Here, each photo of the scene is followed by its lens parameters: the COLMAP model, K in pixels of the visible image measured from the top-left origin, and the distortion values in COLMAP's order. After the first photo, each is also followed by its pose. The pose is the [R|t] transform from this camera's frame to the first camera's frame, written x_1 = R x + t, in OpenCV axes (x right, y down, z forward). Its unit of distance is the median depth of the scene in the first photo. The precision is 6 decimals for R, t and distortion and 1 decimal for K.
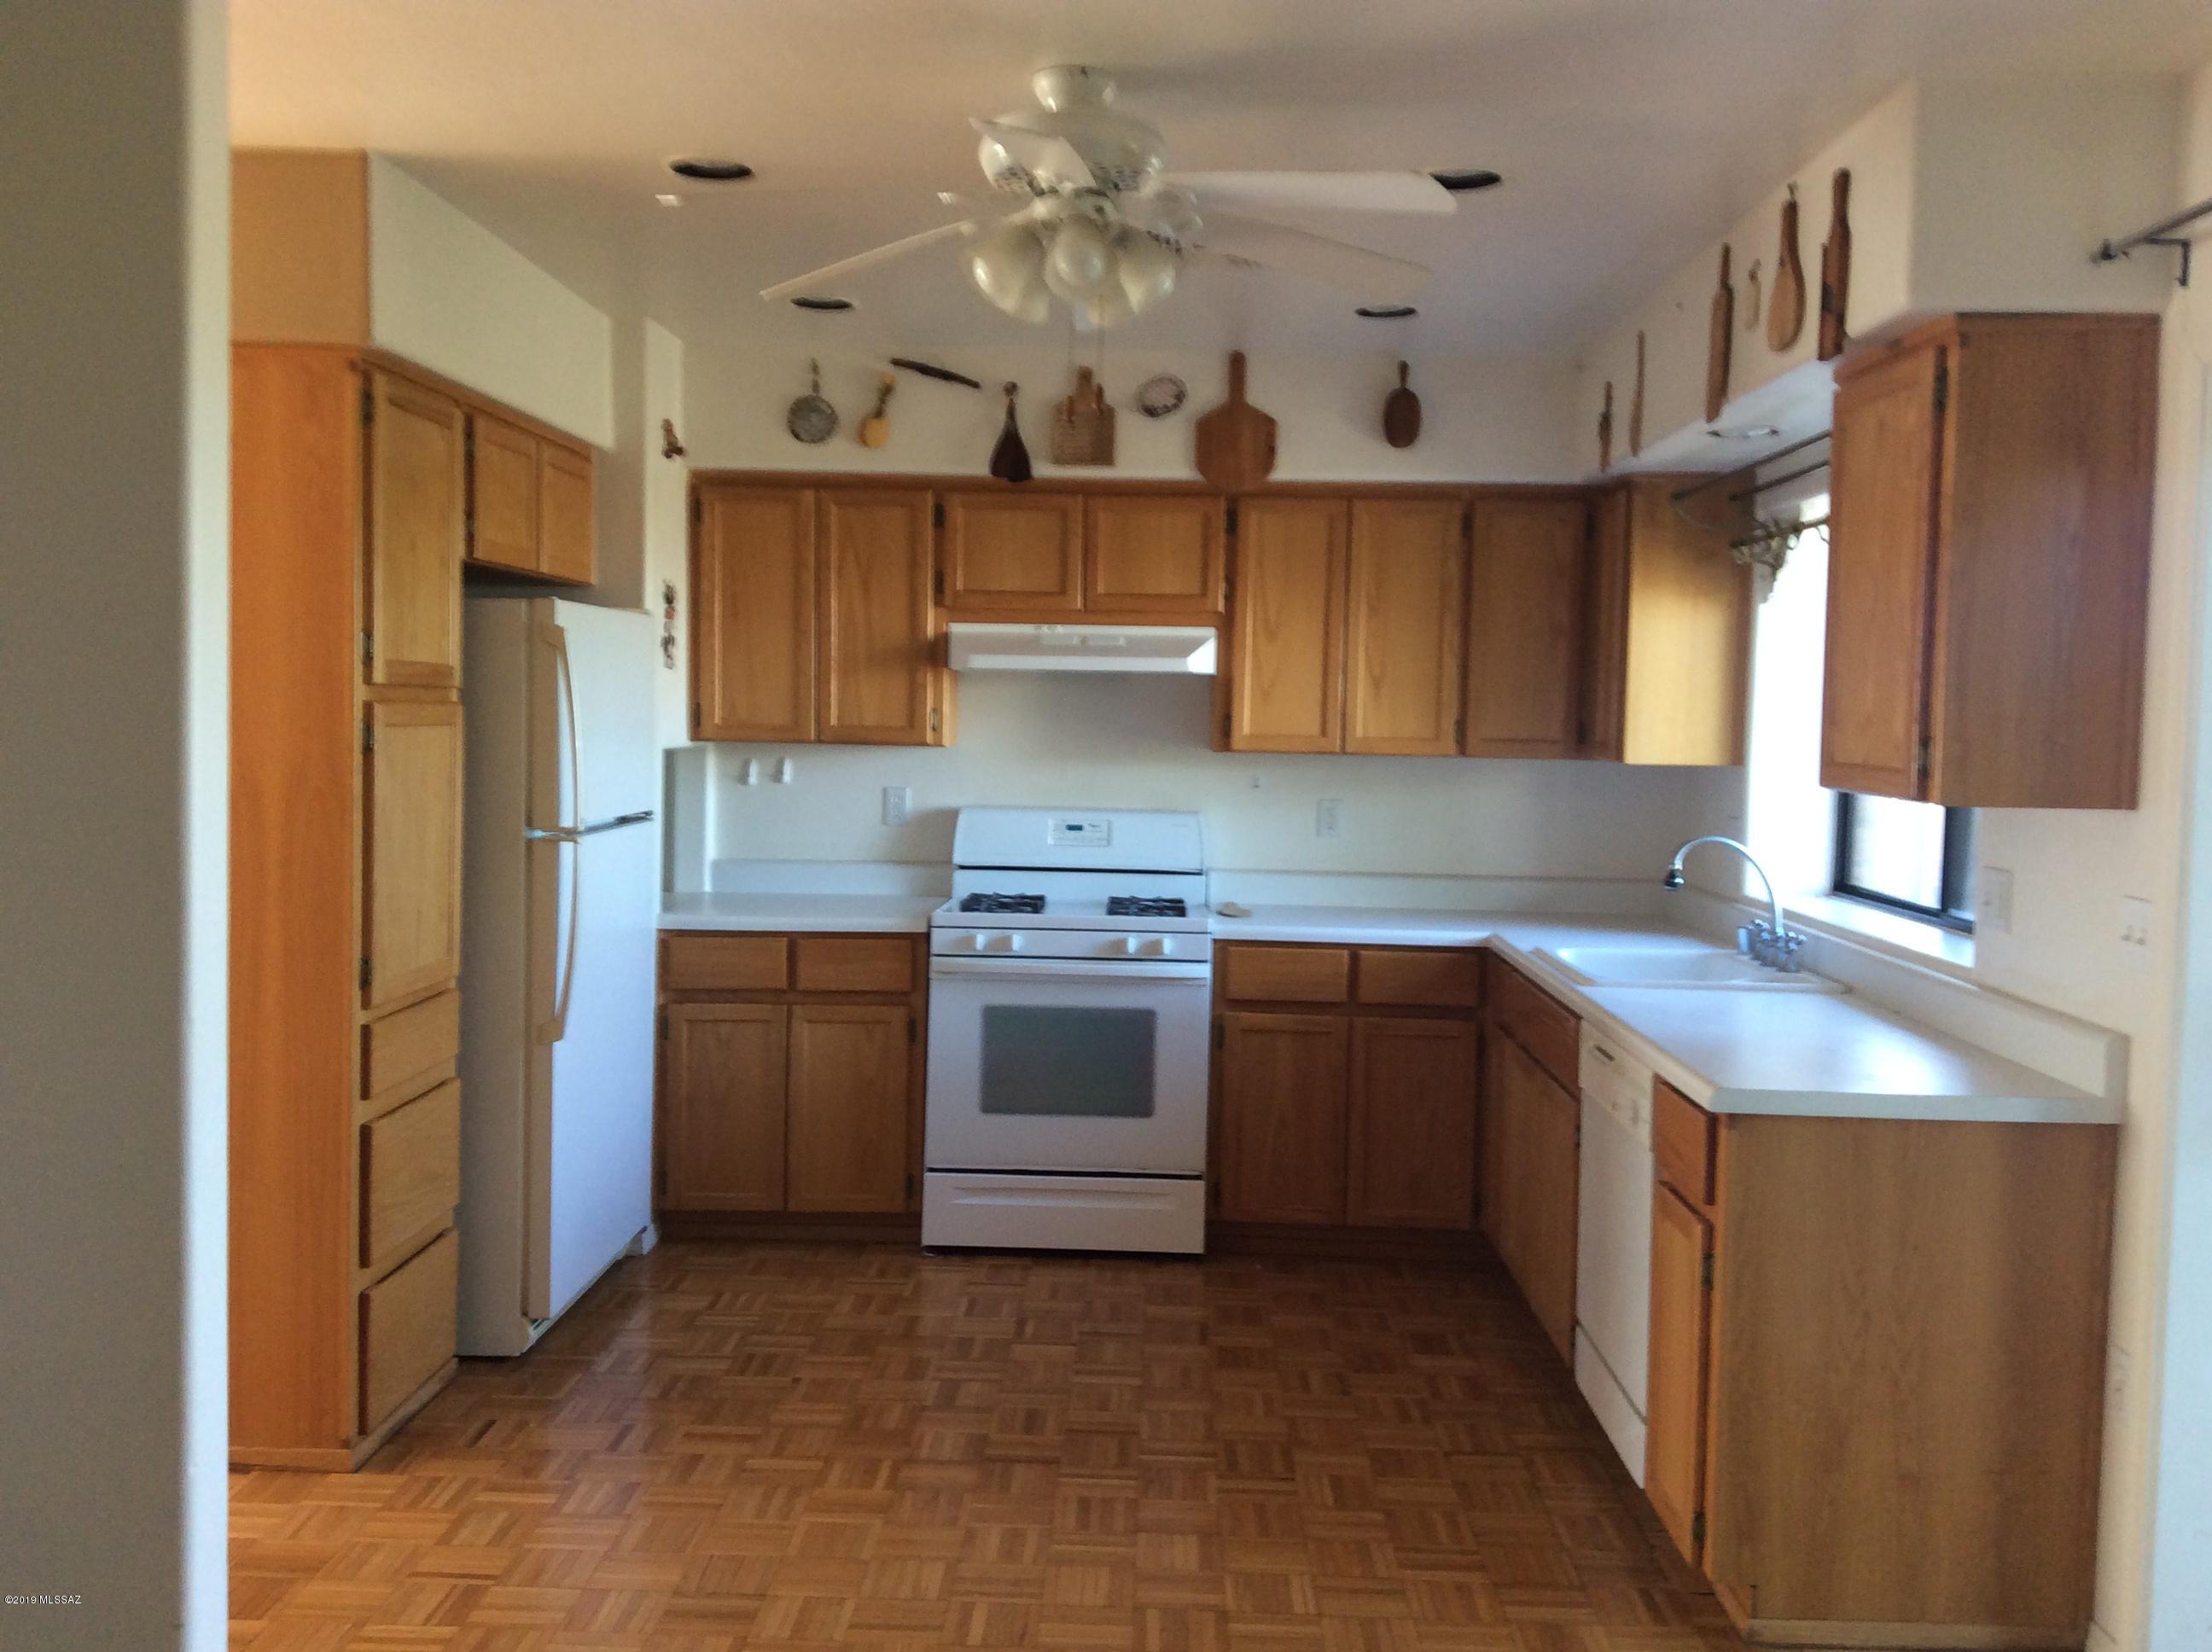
lens RADIAL K [[1998.2, 0, 1101.8], [0, 1998.2, 813.3], [0, 0, 1]] dist [0.095742, -0.195279]
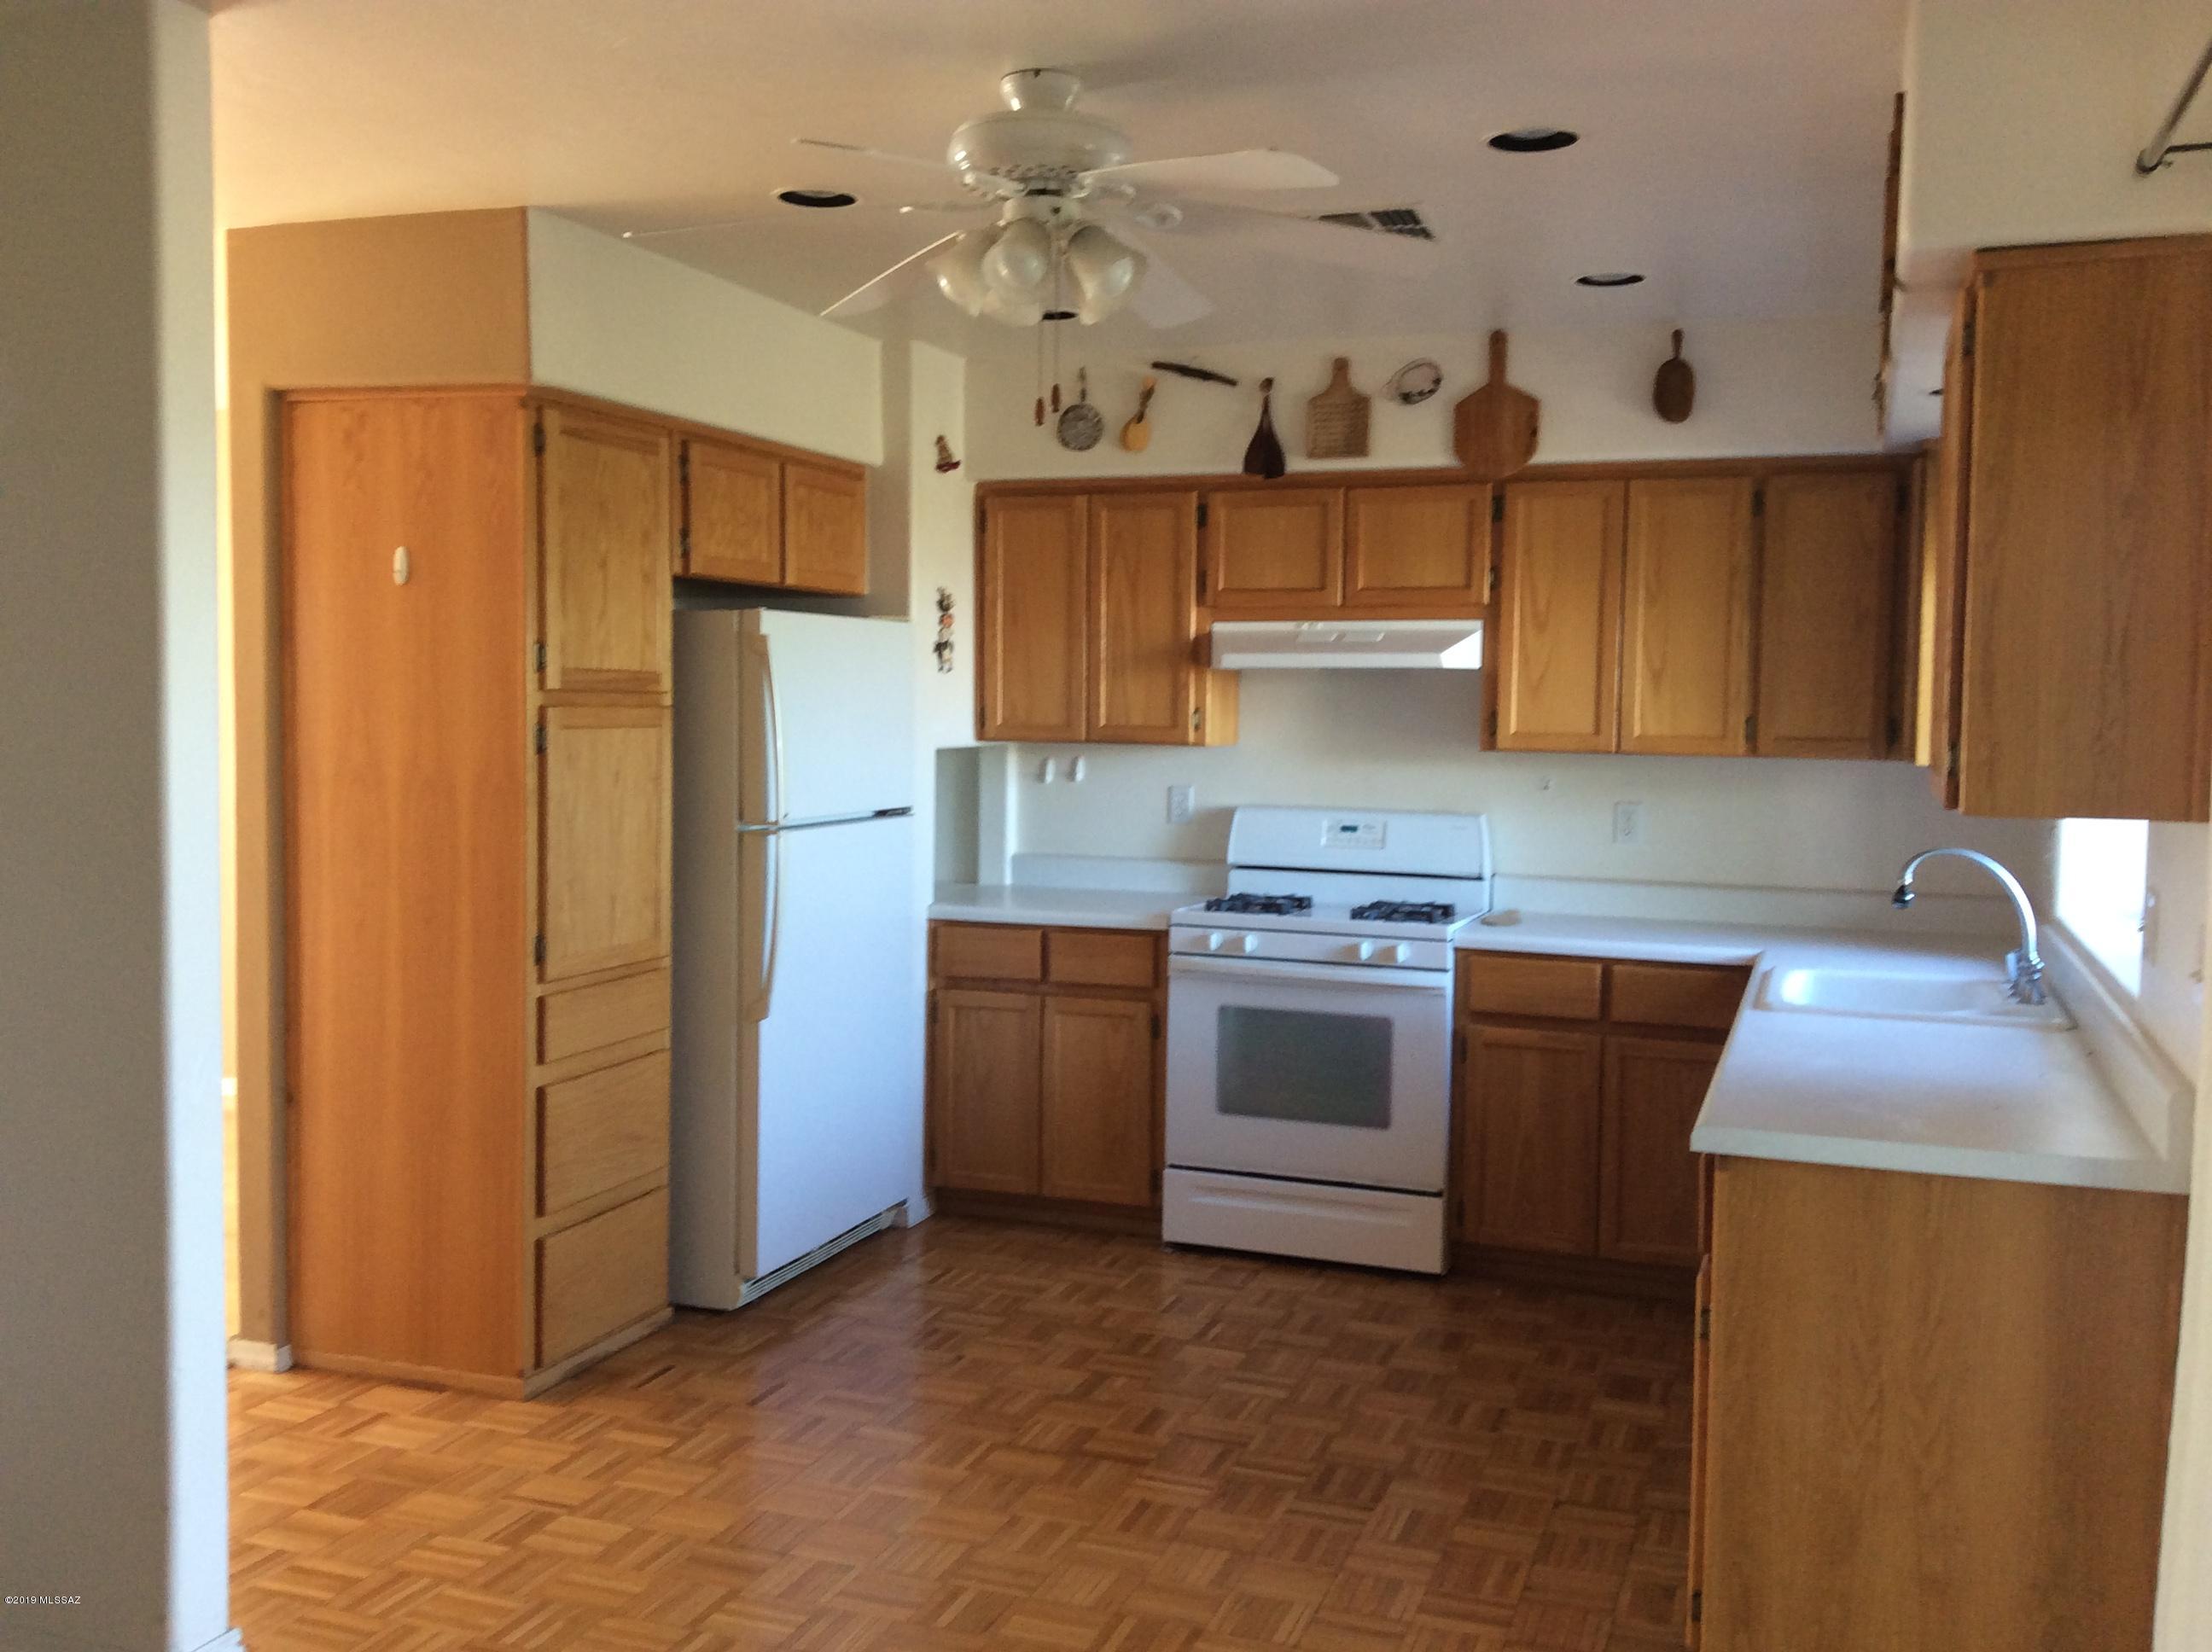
lens RADIAL K [[1998.2, 0, 1095.5], [0, 1998.2, 819.0], [0, 0, 1]] dist [0.095742, -0.195279]
pose [[0.948676, 0.011751, -0.316032, 0.198083], [-0.010495, 0.999929, 0.005676, -0.001845], [0.316077, -0.002068, 0.948731, 0.034781]]
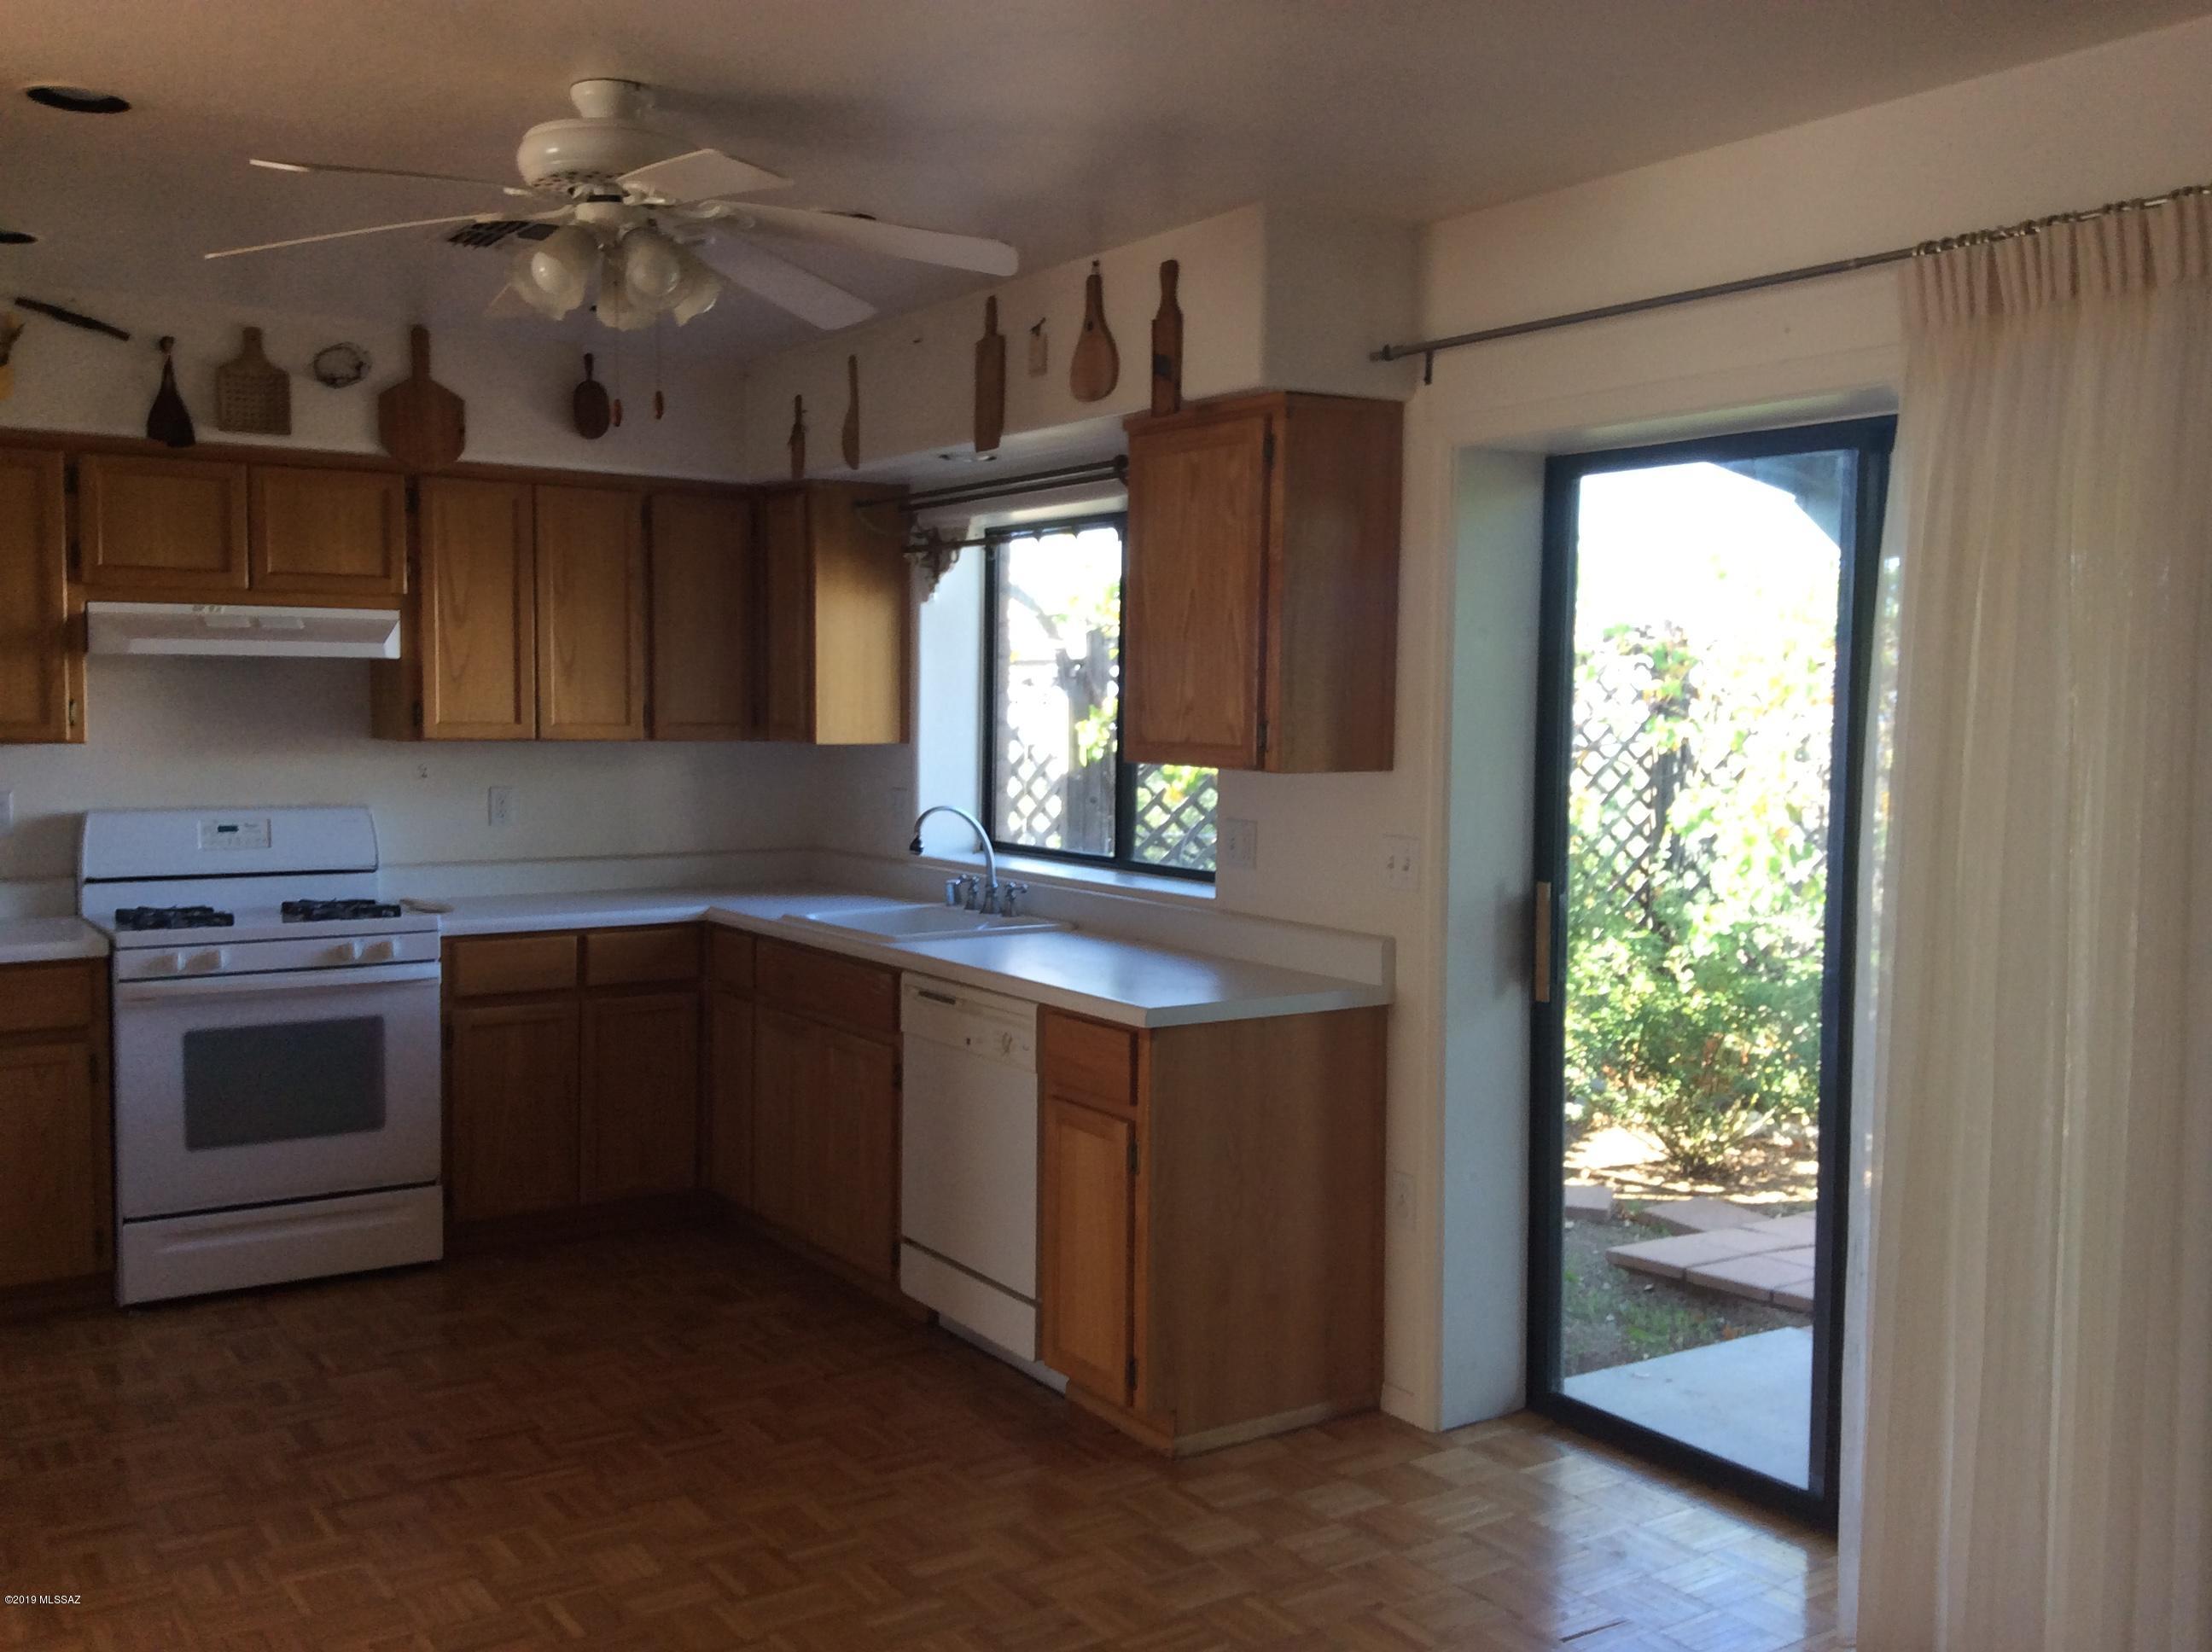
lens RADIAL K [[1998.2, 0, 1138.1], [0, 1998.2, 823.4], [0, 0, 1]] dist [0.095742, -0.195279]
pose [[0.806286, -0.048899, 0.589502, -0.247247], [0.037765, 0.998800, 0.031198, -0.008934], [-0.590319, -0.002892, 0.807165, 0.013040]]
